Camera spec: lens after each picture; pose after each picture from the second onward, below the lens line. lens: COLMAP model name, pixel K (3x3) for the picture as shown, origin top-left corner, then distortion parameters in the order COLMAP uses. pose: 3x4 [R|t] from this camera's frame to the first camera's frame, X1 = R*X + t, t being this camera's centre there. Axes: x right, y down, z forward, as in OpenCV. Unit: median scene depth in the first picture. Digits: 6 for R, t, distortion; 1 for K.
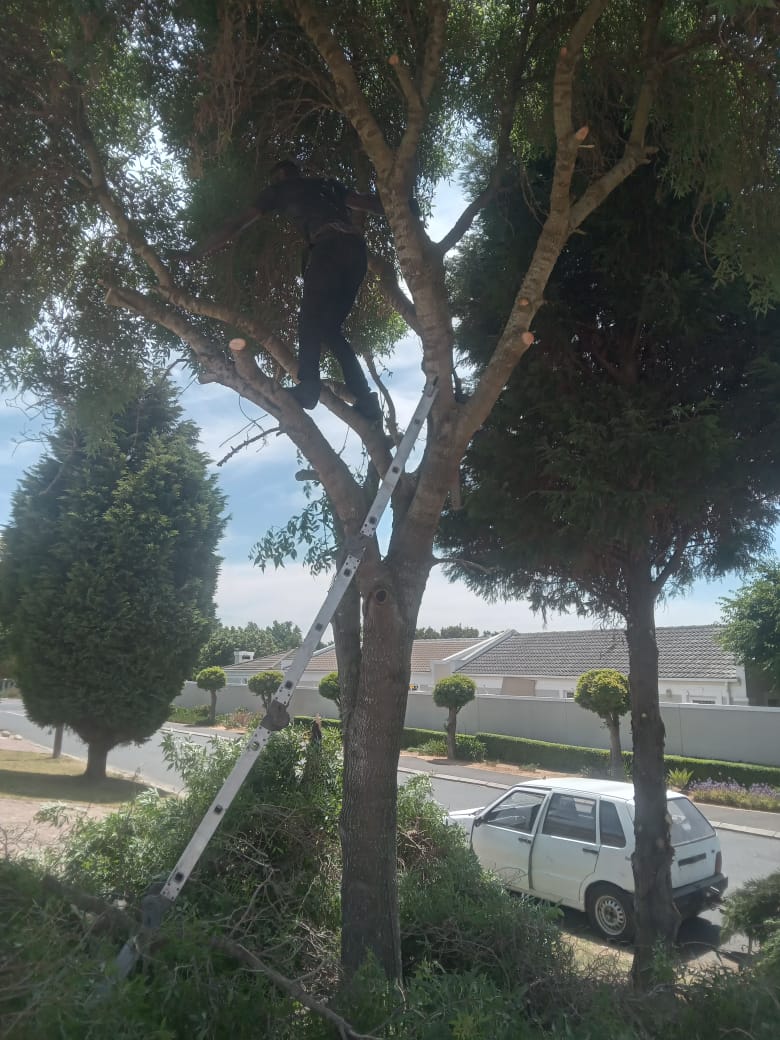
lens RADIAL K [[712.2, 0, 399.8], [0, 712.2, 521.7], [0, 0, 1]] dist [-0.004918, -0.093311]
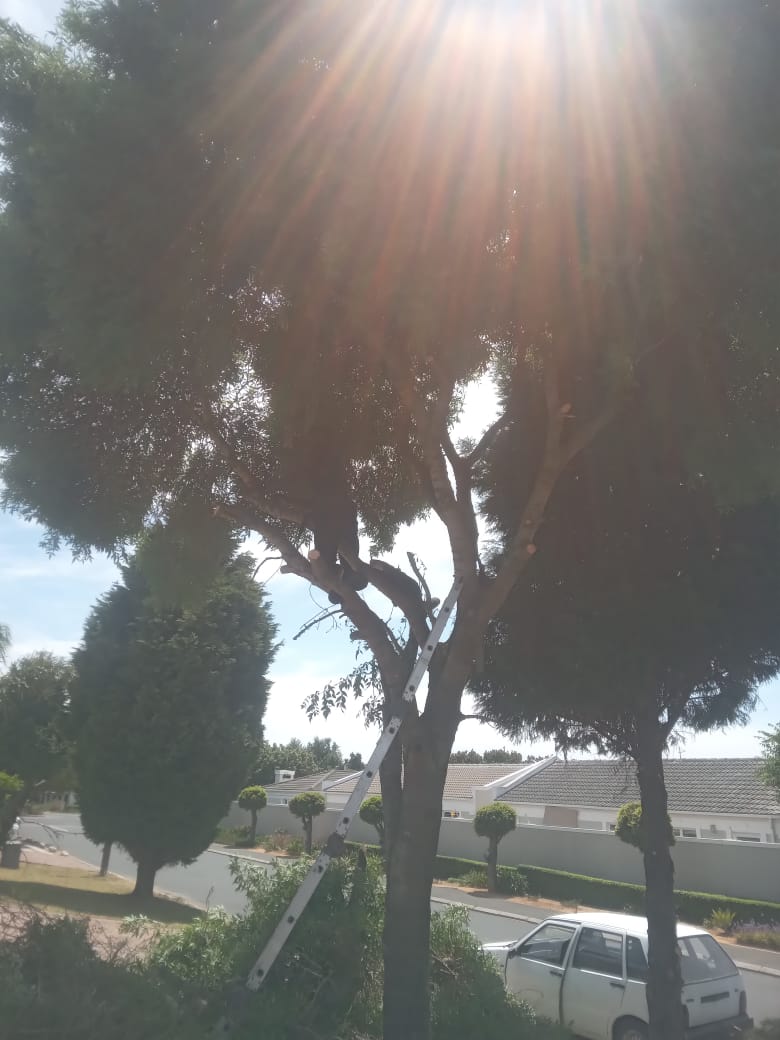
lens RADIAL K [[723.4, 0, 390.0], [0, 723.4, 520.0], [0, 0, 1]] dist [0.005499, -0.062790]
pose [[0.997219, 0.002128, -0.074499, 0.007775], [-0.013437, 0.988347, -0.151623, -0.042196], [0.073308, 0.152202, 0.985627, -0.140531]]
